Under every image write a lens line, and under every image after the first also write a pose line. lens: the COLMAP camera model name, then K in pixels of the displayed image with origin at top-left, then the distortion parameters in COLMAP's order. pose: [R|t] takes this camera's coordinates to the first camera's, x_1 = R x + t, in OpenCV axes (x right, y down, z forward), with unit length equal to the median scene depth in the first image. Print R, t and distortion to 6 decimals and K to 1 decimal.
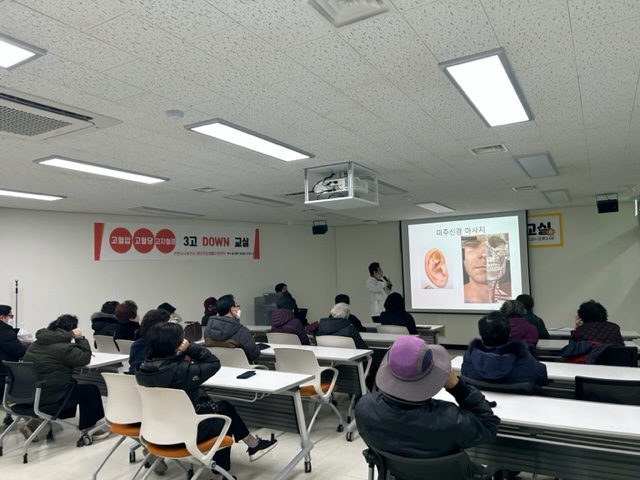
lens RADIAL K [[482.0, 0, 318.1], [0, 482.0, 242.6], [0, 0, 1]] dist [0.021845, -0.007126]
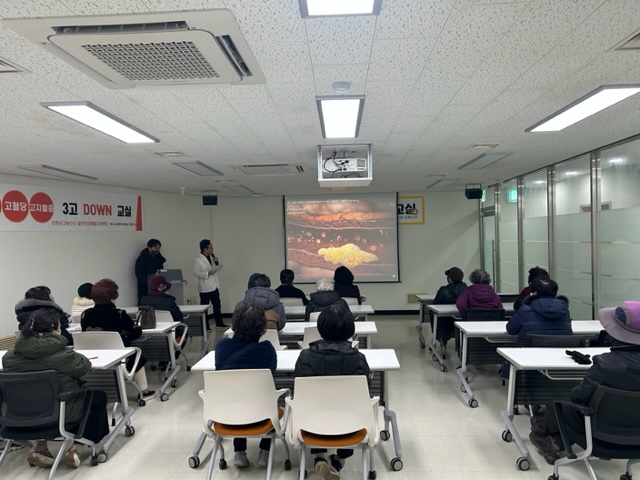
lens RADIAL K [[482.0, 0, 321.5], [0, 482.0, 239.5], [0, 0, 1]] dist [0.021845, -0.007126]
pose [[0.882451, 0.006035, 0.470366, -0.277890], [-0.033449, 0.998192, 0.049945, -0.005662], [-0.469214, -0.059807, 0.881057, 0.066271]]
